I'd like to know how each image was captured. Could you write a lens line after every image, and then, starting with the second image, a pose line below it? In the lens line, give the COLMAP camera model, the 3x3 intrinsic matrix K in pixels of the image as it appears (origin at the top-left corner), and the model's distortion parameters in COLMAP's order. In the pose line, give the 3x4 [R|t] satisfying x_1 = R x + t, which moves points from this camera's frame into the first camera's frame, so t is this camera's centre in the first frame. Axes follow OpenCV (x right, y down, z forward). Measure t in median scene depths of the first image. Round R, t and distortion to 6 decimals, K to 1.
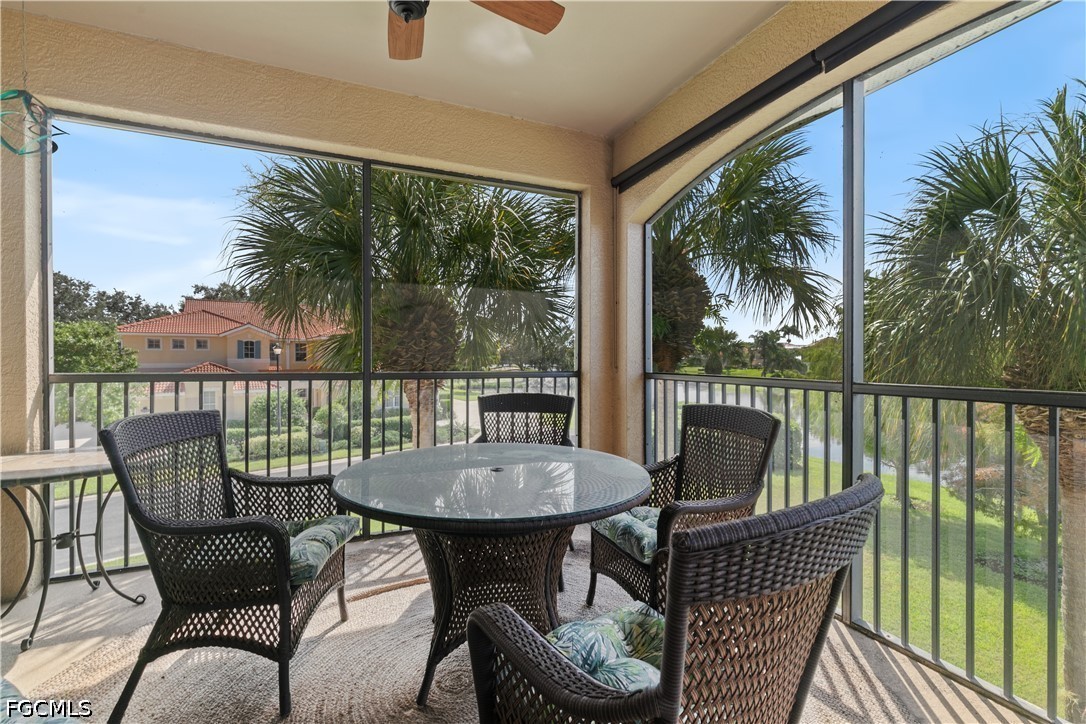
lens RADIAL K [[495.0, 0, 546.4], [0, 495.0, 340.3], [0, 0, 1]] dist [0.003344, 0.000001]
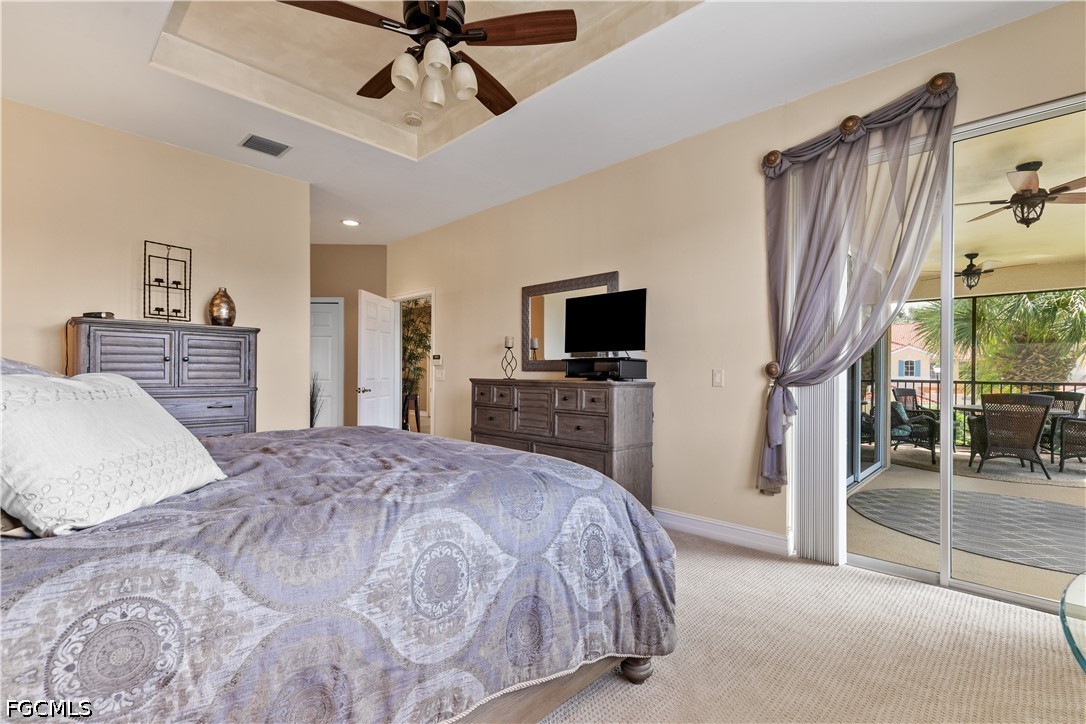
lens RADIAL K [[490.1, 0, 543.0], [0, 490.1, 362.0], [0, 0, 1]] dist [0.003769, 0.000167]
pose [[0.384564, 0.005756, -0.923080, 0.151581], [0.001212, 0.999977, 0.006741, -0.005690], [0.923098, -0.003712, 0.384548, -0.272100]]
